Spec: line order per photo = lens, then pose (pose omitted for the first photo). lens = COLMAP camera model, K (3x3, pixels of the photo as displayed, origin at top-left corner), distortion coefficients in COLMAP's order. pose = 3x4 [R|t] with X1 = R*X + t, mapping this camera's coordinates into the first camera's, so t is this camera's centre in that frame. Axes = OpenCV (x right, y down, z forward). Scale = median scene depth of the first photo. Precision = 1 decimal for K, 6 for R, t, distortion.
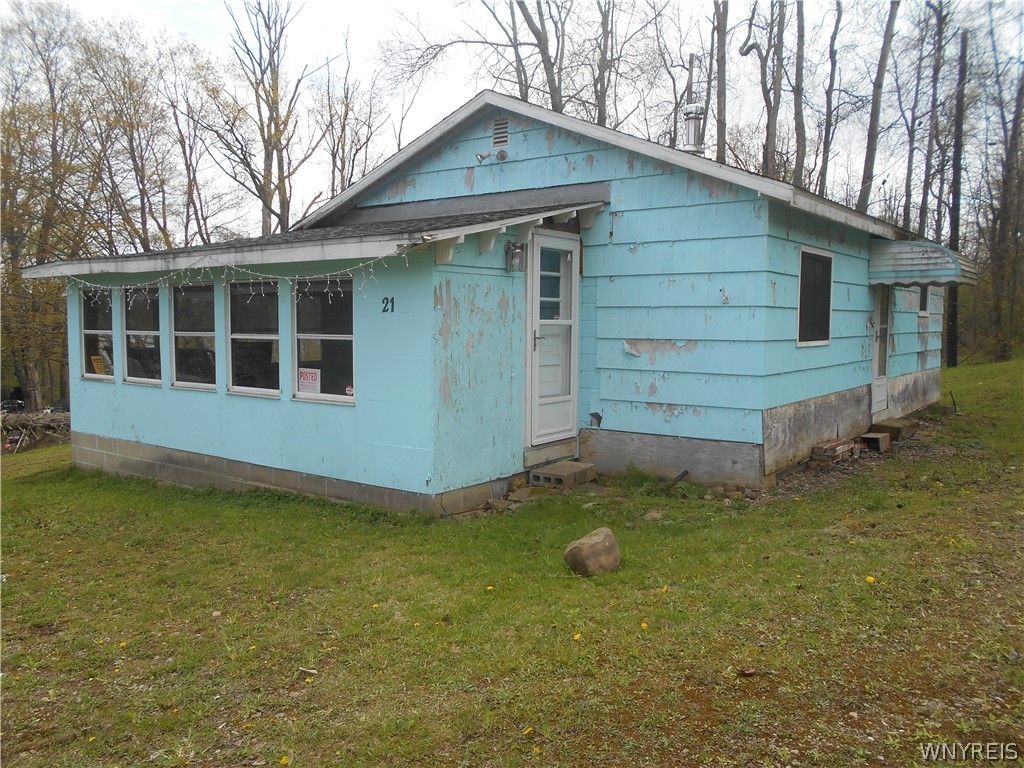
lens RADIAL K [[809.8, 0, 516.1], [0, 809.8, 381.1], [0, 0, 1]] dist [-0.008735, 0.028811]
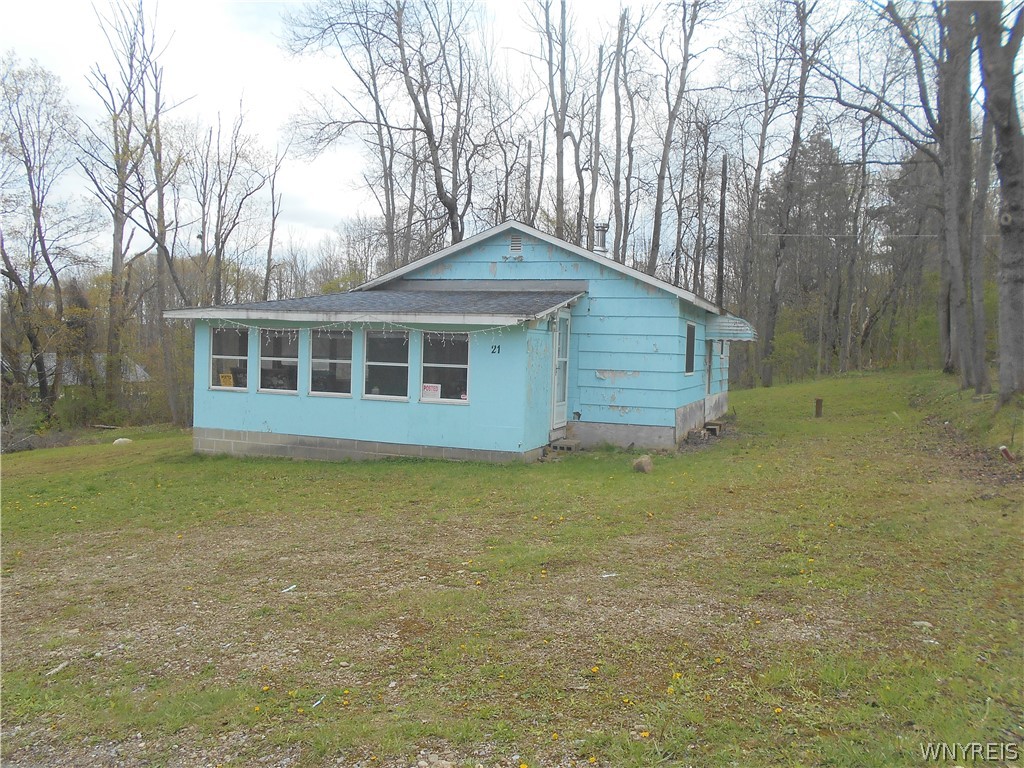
lens RADIAL K [[809.8, 0, 511.5], [0, 809.8, 394.6], [0, 0, 1]] dist [-0.008735, 0.028811]
pose [[0.959147, 0.010141, 0.282726, -0.524746], [-0.005825, 0.999853, -0.016099, 0.030901], [-0.282848, 0.013794, 0.959066, -0.620773]]
